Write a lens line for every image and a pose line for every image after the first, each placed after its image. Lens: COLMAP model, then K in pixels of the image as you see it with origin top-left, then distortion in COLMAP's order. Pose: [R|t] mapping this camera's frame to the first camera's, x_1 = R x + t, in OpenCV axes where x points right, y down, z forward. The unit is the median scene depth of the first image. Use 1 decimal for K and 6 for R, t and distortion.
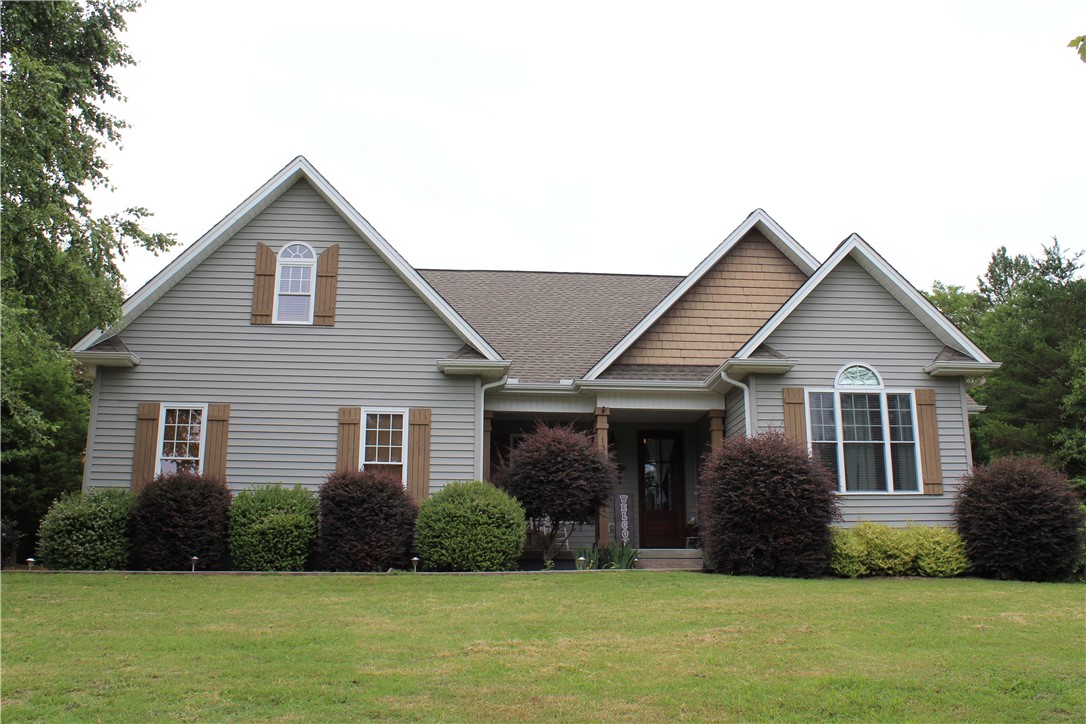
lens RADIAL K [[993.7, 0, 543.0], [0, 993.7, 362.0], [0, 0, 1]] dist [-0.136380, -0.000171]
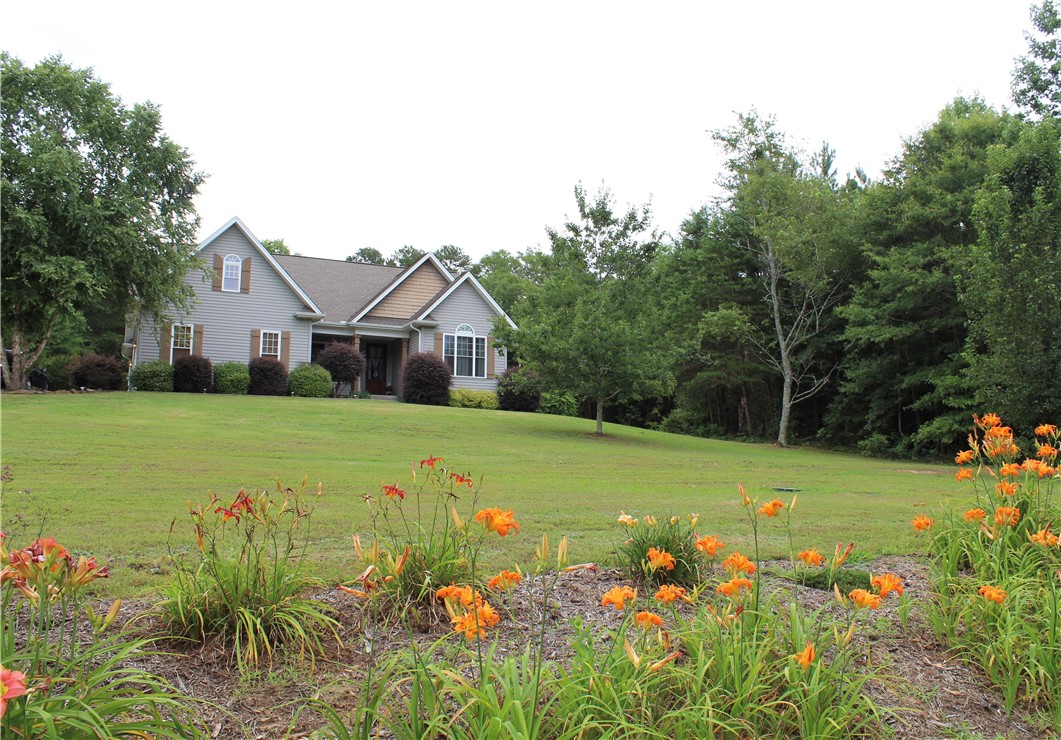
lens RADIAL K [[916.2, 0, 530.5], [0, 916.2, 370.0], [0, 0, 1]] dist [-0.005827, -0.001082]
pose [[0.930632, 0.050122, 0.362509, -0.364870], [-0.096260, 0.989221, 0.110344, -0.158945], [-0.353070, -0.137585, 0.925425, -1.237546]]
